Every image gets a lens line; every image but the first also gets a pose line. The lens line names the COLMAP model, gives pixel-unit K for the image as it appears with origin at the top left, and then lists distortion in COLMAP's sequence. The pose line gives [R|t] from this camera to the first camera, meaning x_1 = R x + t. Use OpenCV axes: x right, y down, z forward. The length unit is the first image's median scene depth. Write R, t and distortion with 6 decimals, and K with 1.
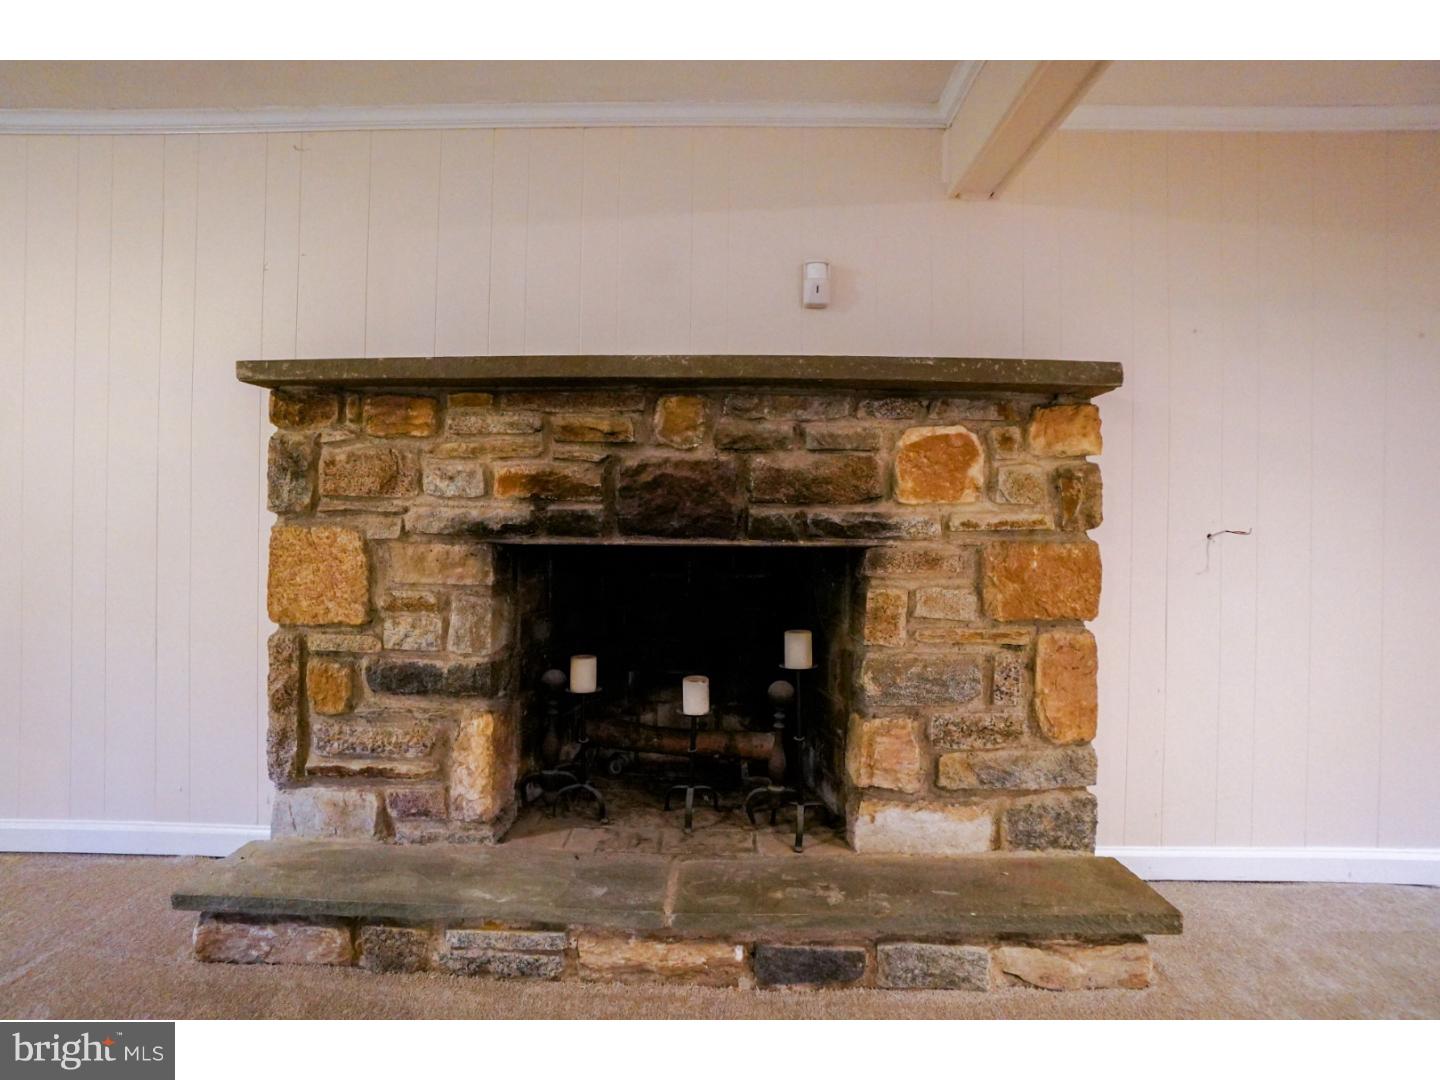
lens RADIAL K [[674.2, 0, 726.9], [0, 674.2, 528.8], [0, 0, 1]] dist [-0.059197, 0.021210]
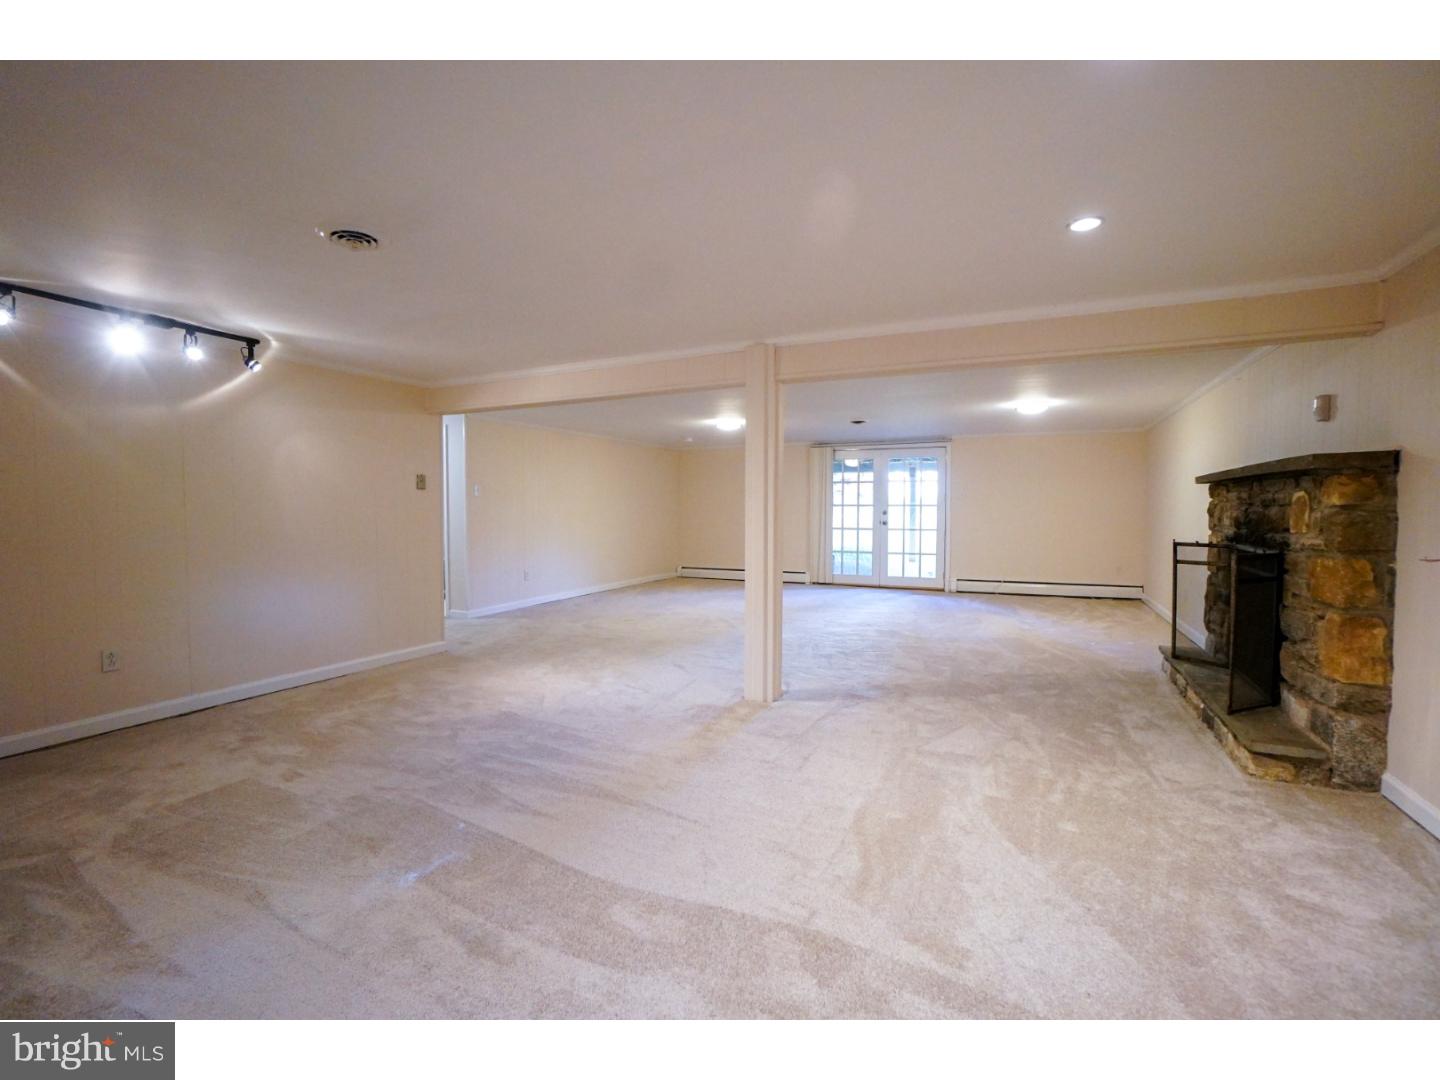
lens RADIAL K [[674.2, 0, 726.9], [0, 674.2, 528.8], [0, 0, 1]] dist [-0.059197, 0.021210]
pose [[-0.408039, 0.022379, -0.912690, 2.603076], [0.000488, 0.999705, 0.024295, -0.096374], [0.912964, 0.009468, -0.407929, 0.290967]]
